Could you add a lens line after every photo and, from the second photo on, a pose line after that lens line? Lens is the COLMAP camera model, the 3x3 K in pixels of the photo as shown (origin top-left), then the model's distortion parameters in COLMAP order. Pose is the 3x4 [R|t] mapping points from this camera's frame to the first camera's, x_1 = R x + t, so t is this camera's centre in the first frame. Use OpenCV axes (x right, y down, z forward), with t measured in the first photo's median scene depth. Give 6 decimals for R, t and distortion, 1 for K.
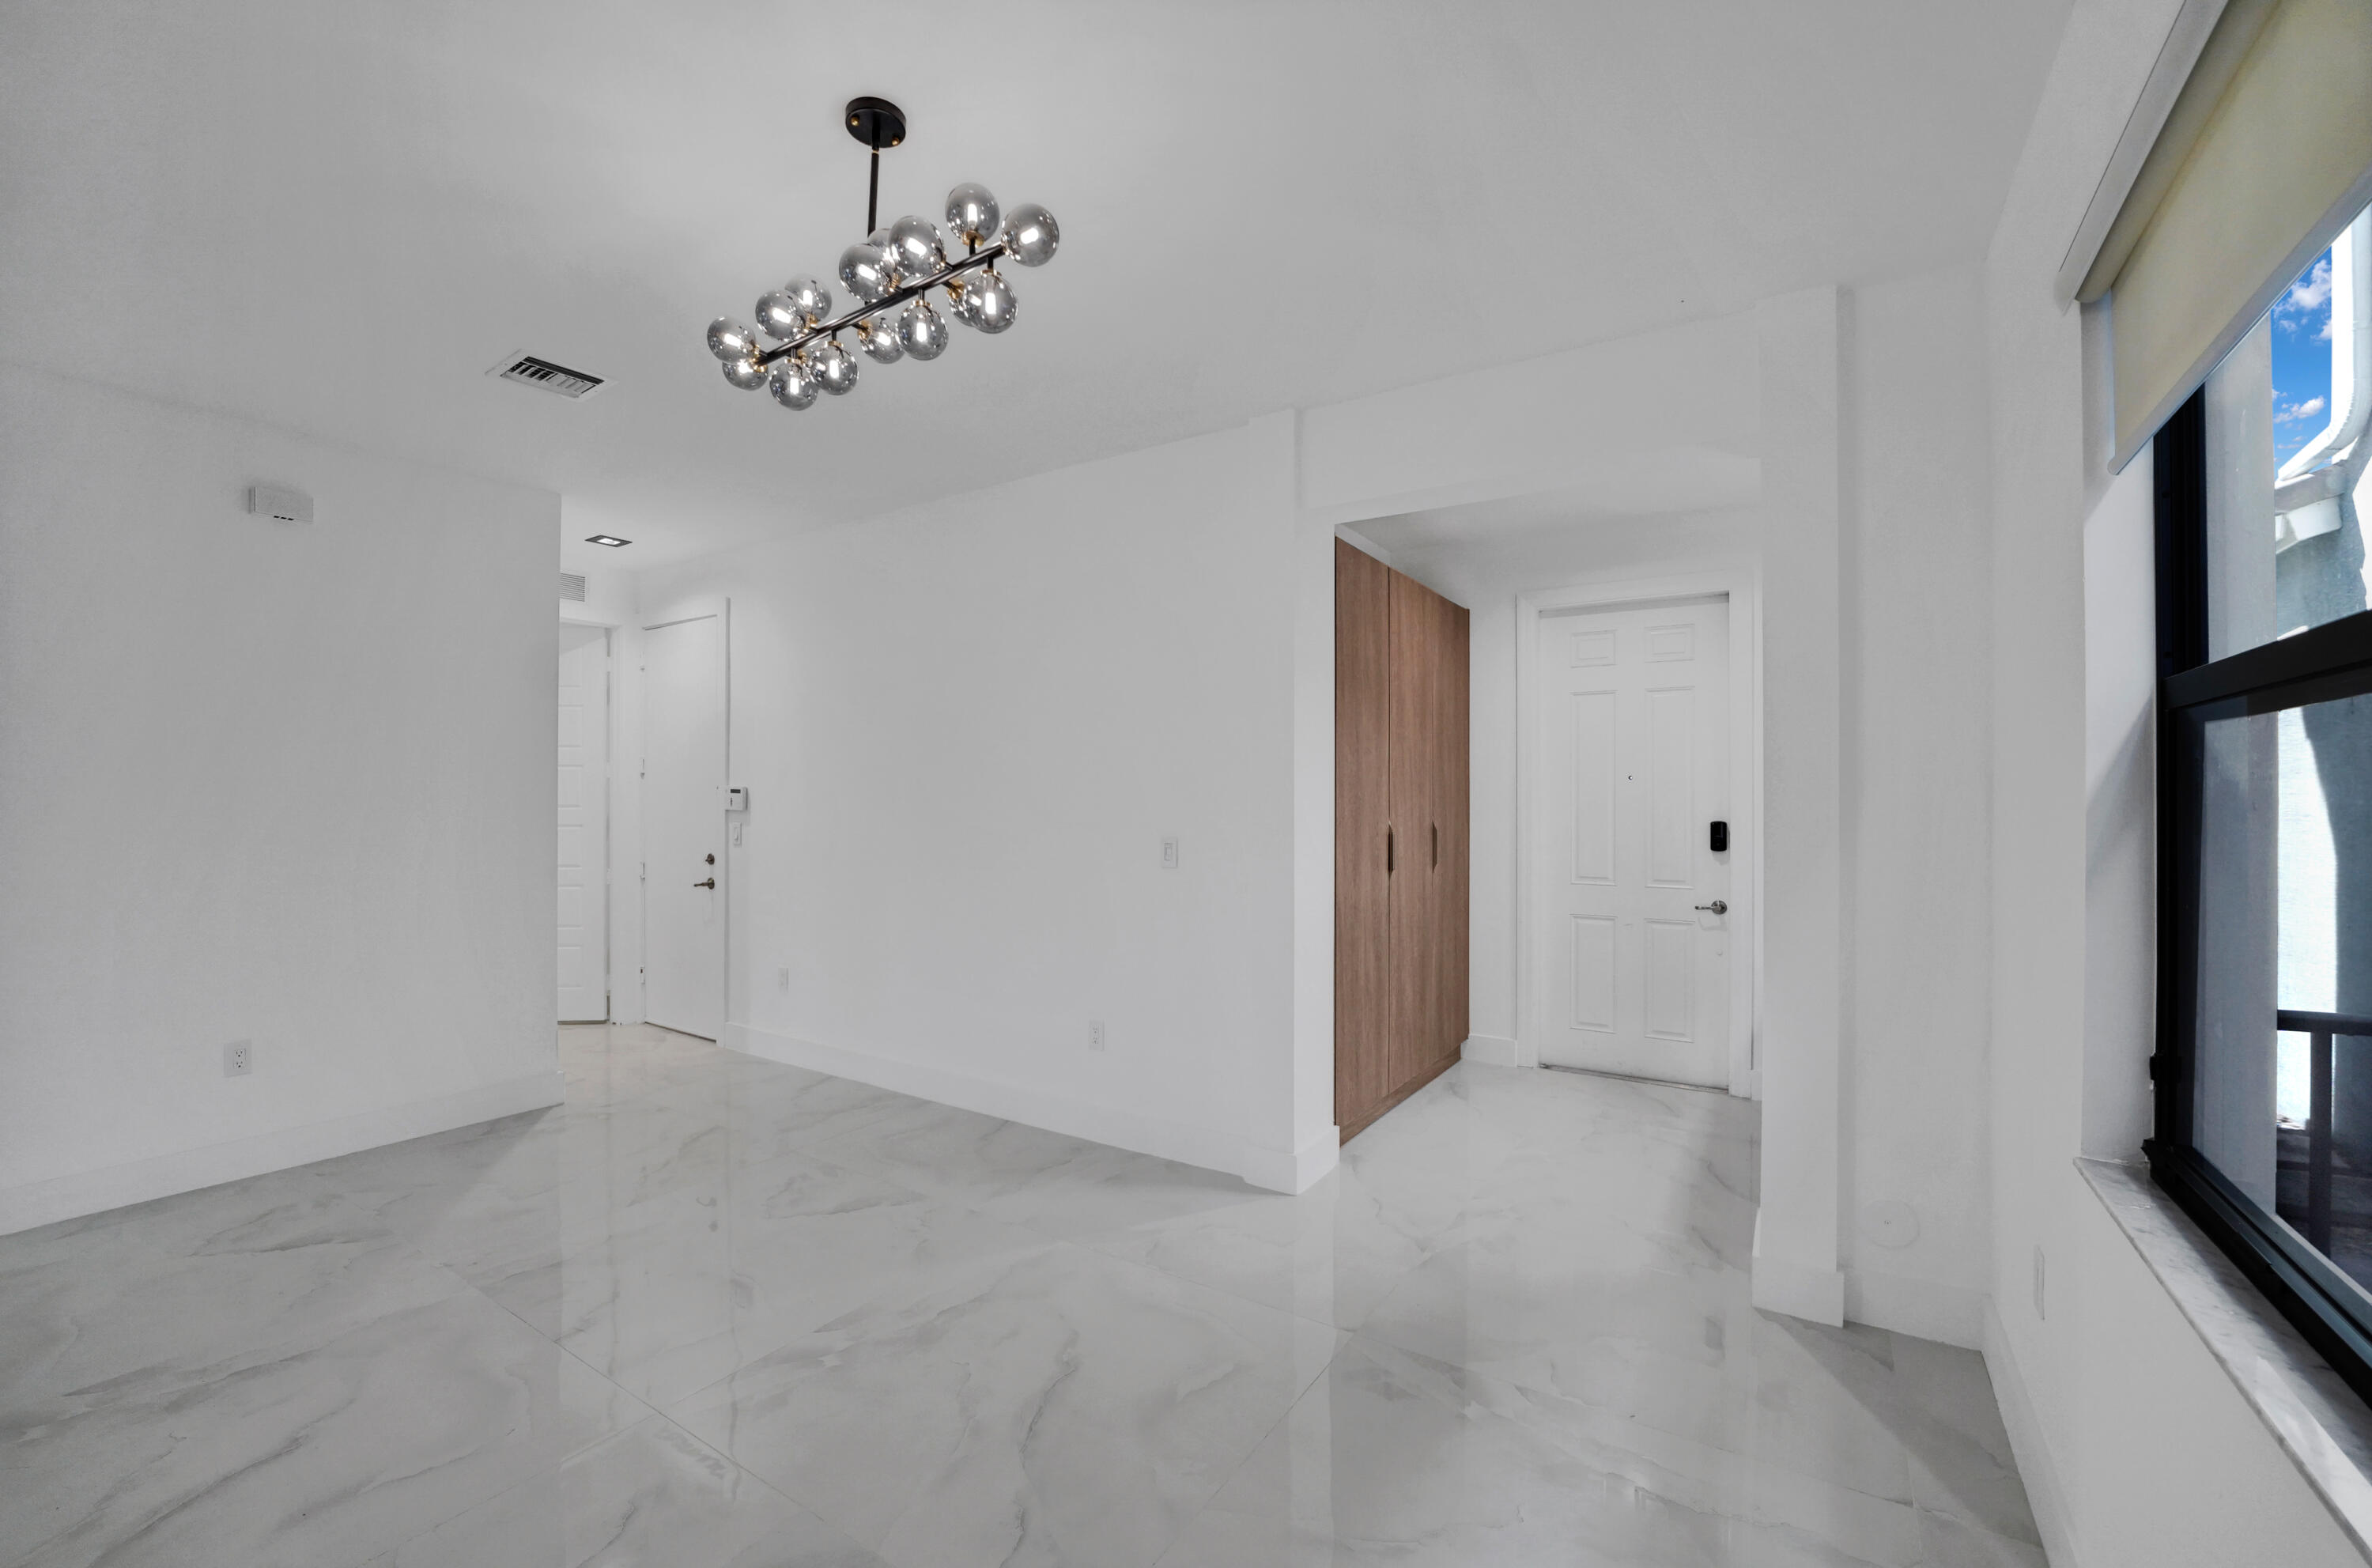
lens RADIAL K [[1045.9, 0, 1186.0], [0, 1045.9, 784.0], [0, 0, 1]] dist [-0.000179, 0.000155]
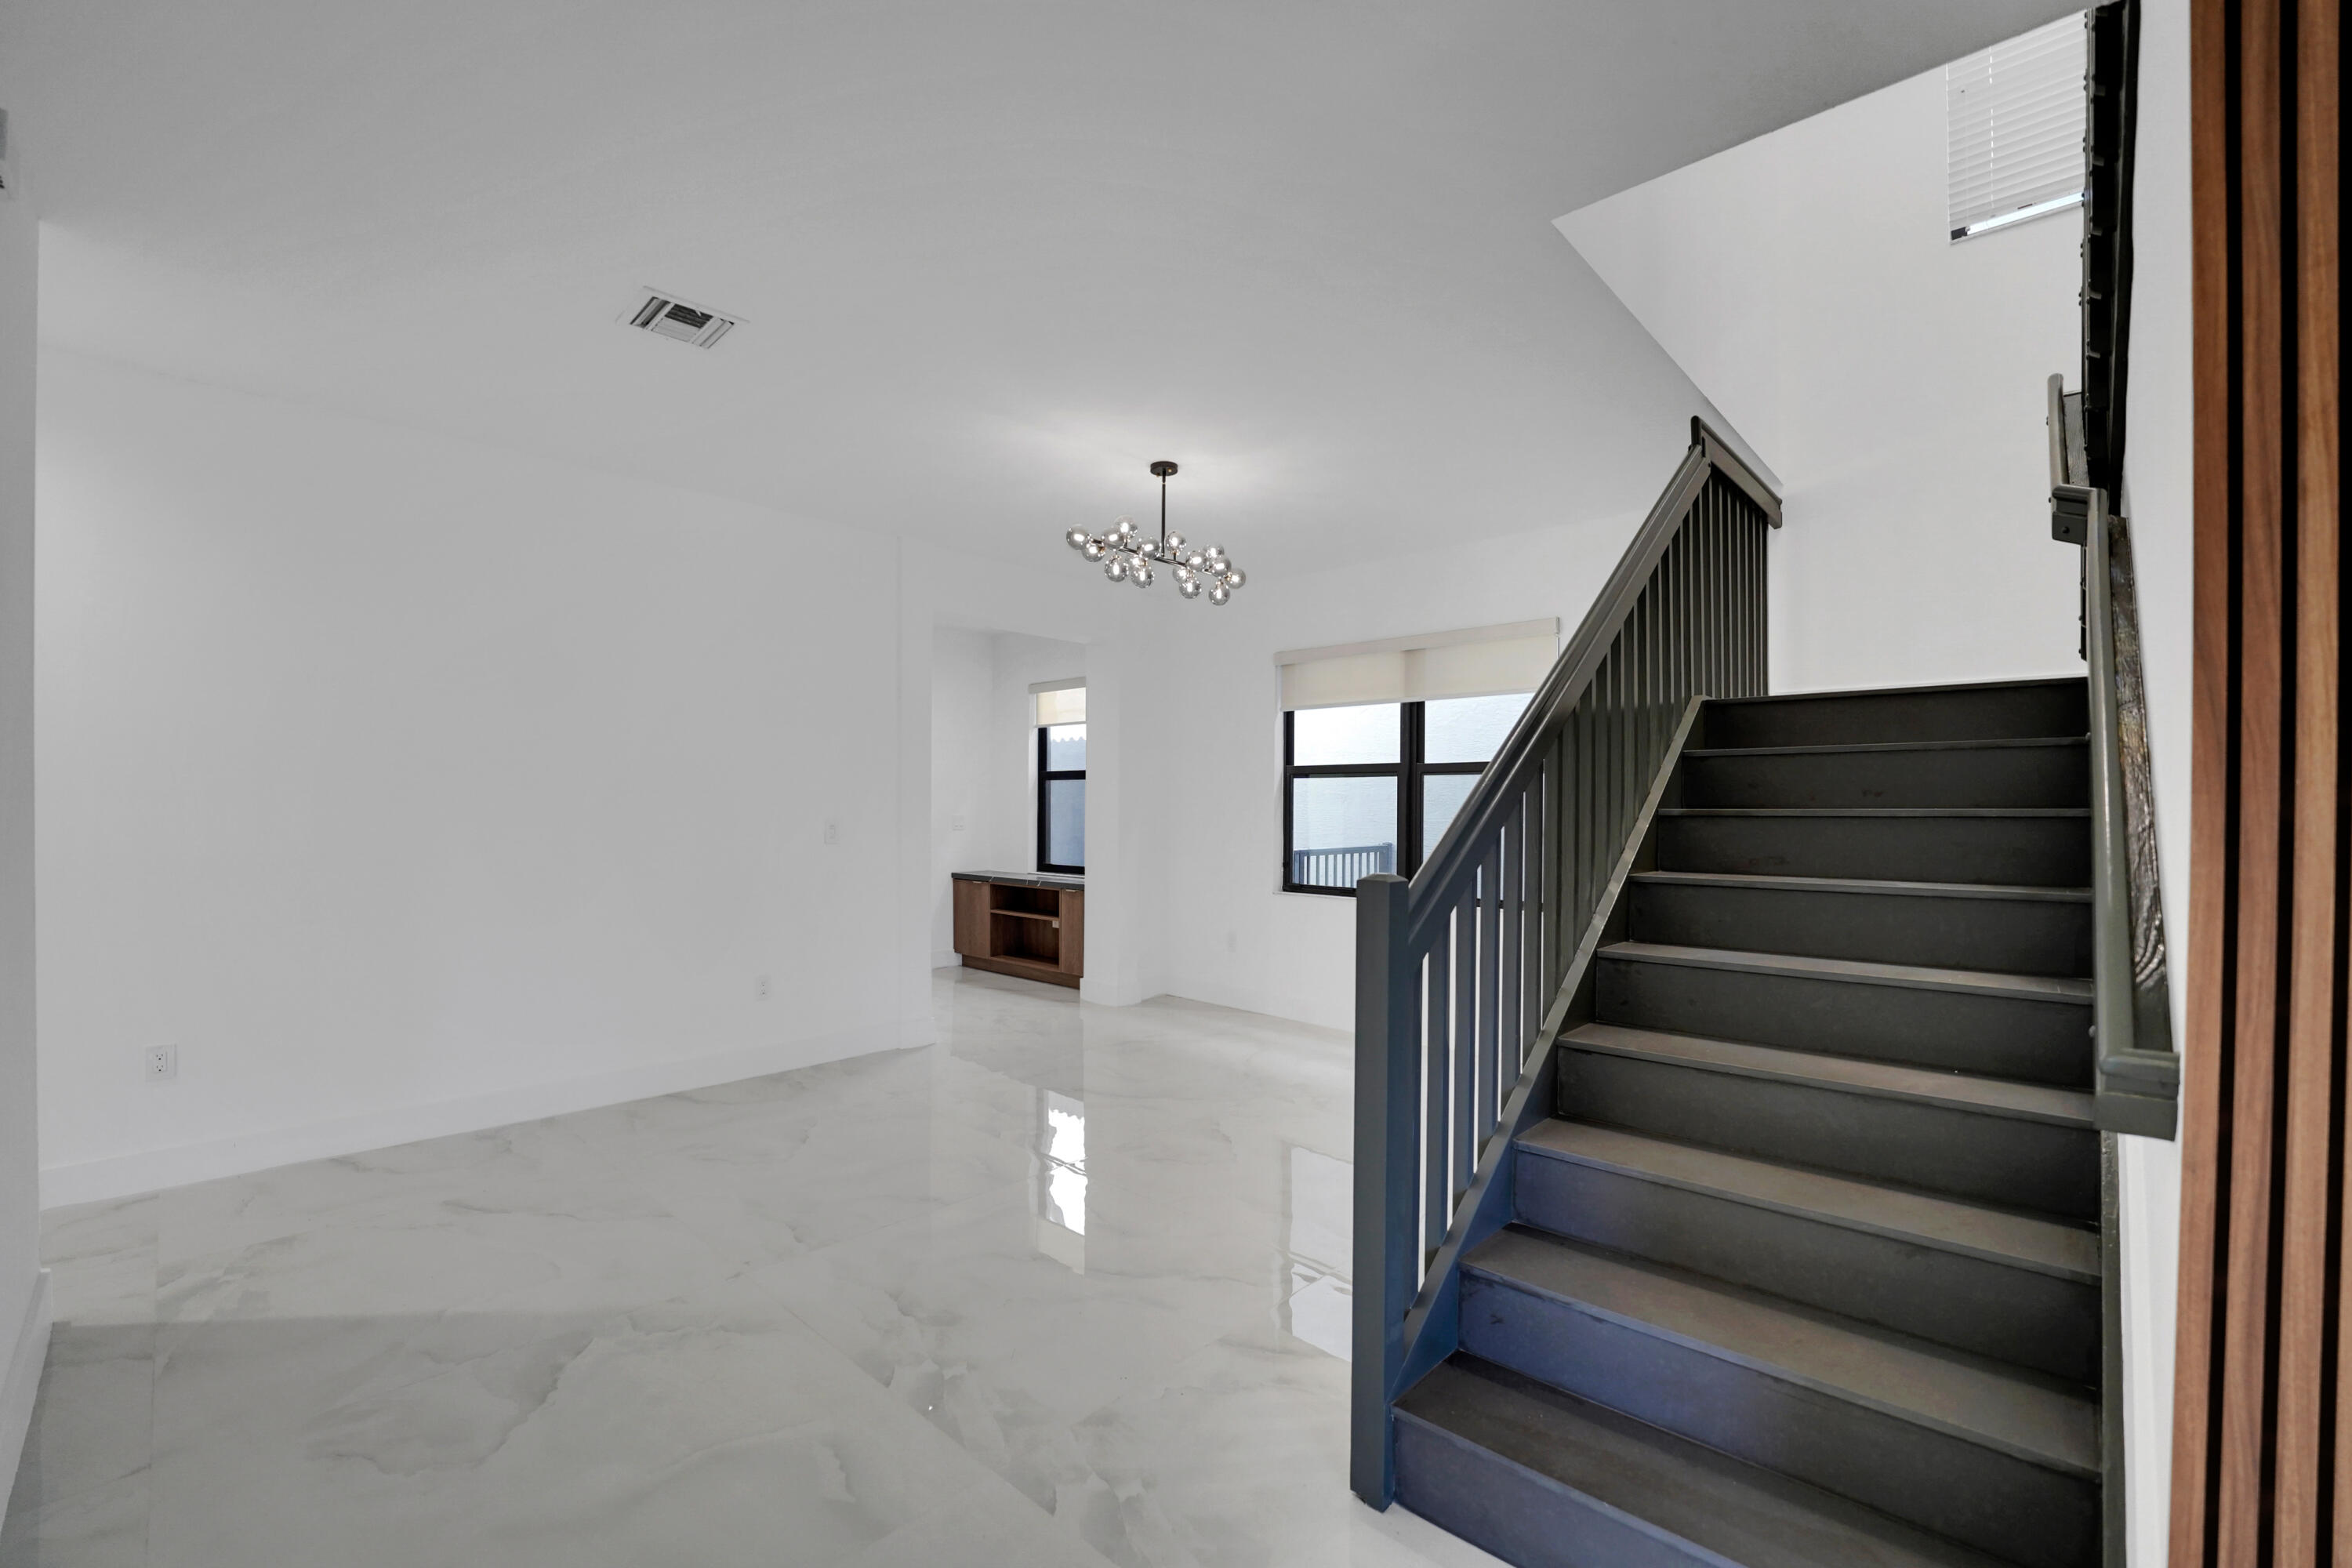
lens RADIAL K [[976.4, 0, 1176.8], [0, 976.4, 823.5], [0, 0, 1]] dist [0.000264, 0.000051]
pose [[0.142906, -0.014930, 0.989624, -1.611326], [-0.009402, 0.999821, 0.016441, 0.028037], [-0.989692, -0.011654, 0.142740, 0.497383]]
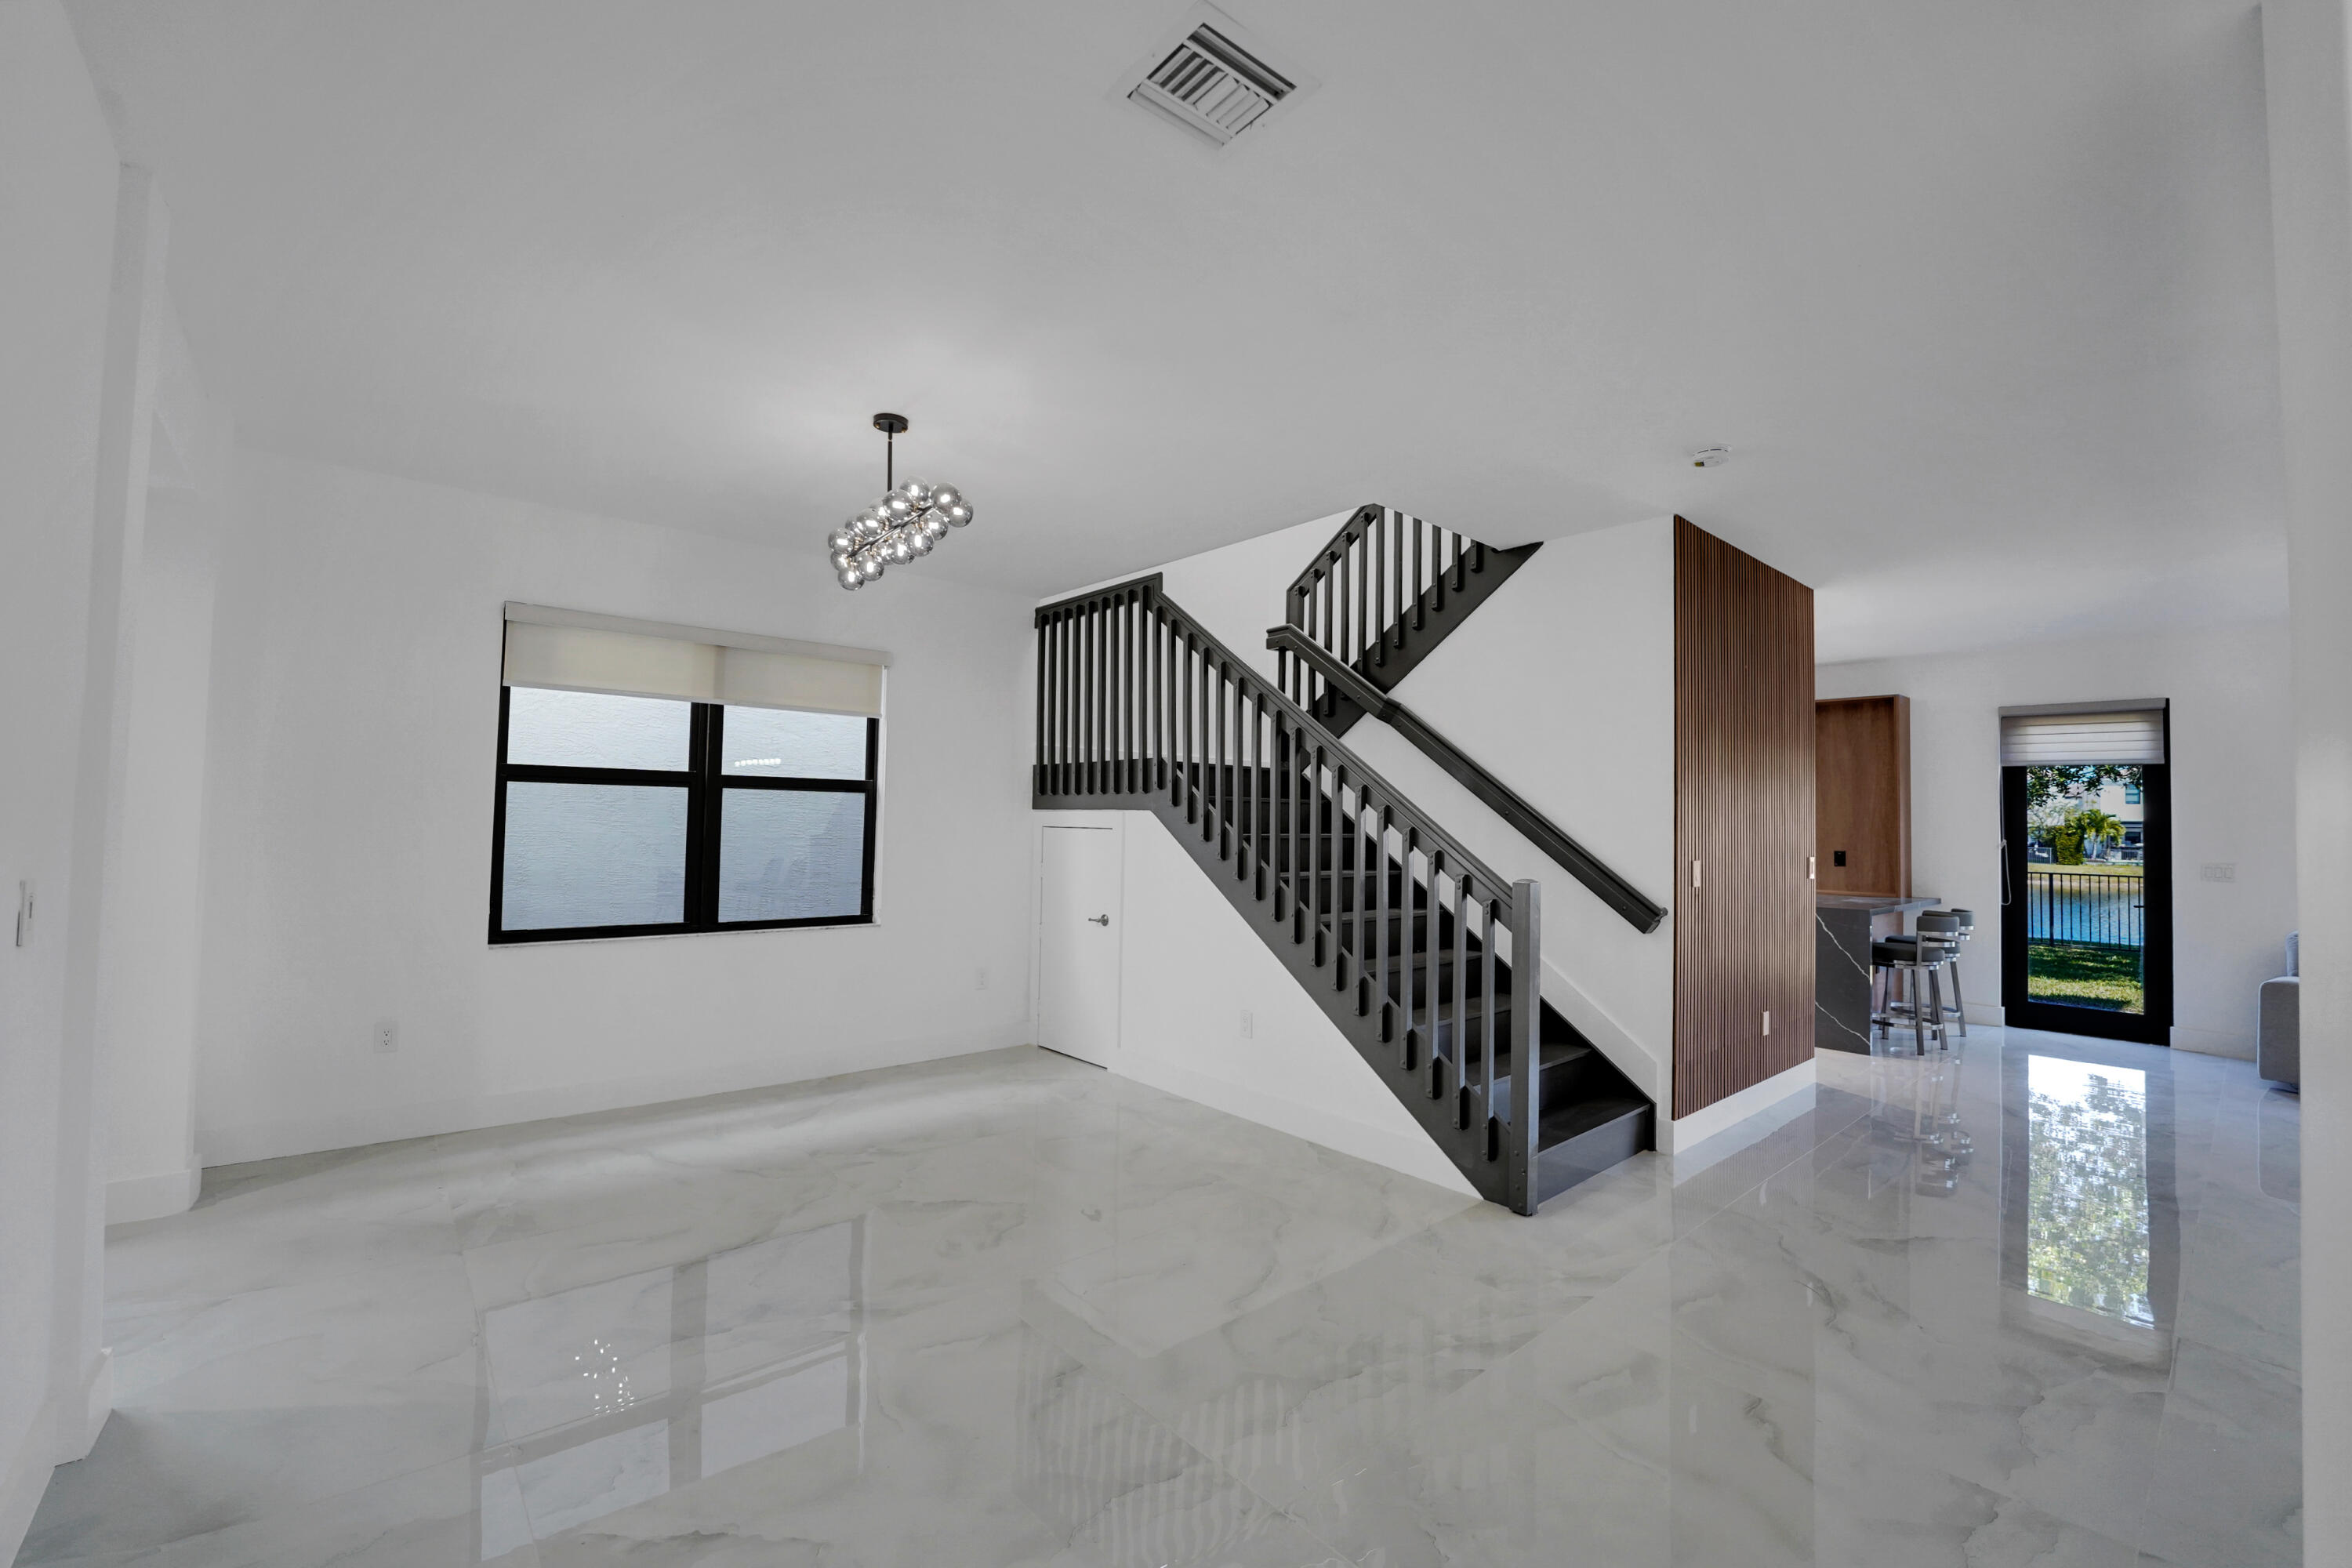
lens RADIAL K [[969.4, 0, 1176.0], [0, 969.4, 784.0], [0, 0, 1]] dist [0.001418, 0.000264]
pose [[-0.967870, -0.003166, 0.251431, -0.839957], [-0.015825, 0.998705, -0.048342, 0.022568], [-0.250953, -0.050768, -0.966667, 1.733166]]
